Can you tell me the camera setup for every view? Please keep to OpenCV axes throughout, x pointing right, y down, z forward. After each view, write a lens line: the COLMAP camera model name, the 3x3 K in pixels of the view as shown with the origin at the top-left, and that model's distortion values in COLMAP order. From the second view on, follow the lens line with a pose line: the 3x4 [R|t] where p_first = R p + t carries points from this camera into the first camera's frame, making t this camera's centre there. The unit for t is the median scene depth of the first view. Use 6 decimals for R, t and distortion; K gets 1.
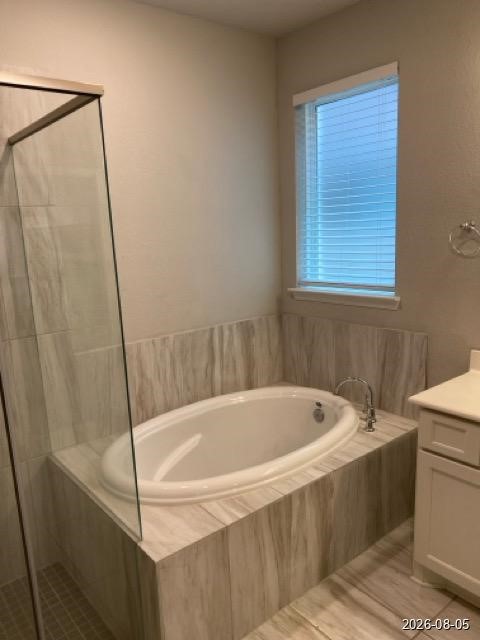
lens RADIAL K [[489.5, 0, 241.5], [0, 489.5, 325.5], [0, 0, 1]] dist [0.004185, -0.003091]
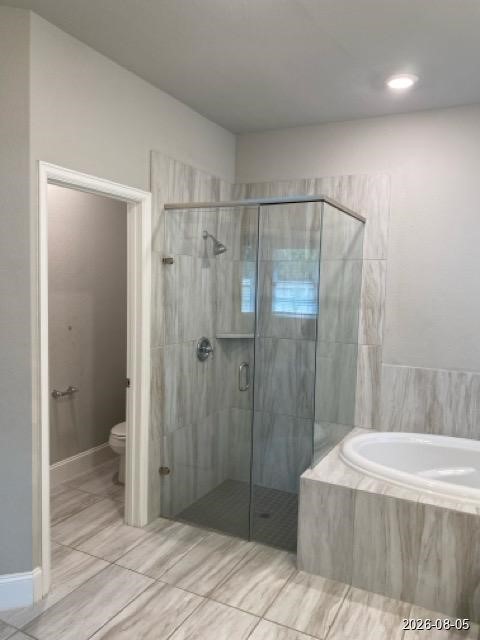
lens RADIAL K [[489.5, 0, 241.5], [0, 489.5, 325.5], [0, 0, 1]] dist [0.004185, -0.003091]
pose [[0.401434, 0.130662, -0.906520, 0.859836], [-0.231744, 0.972054, 0.037485, -0.009251], [0.886084, 0.195033, 0.420496, 0.044315]]
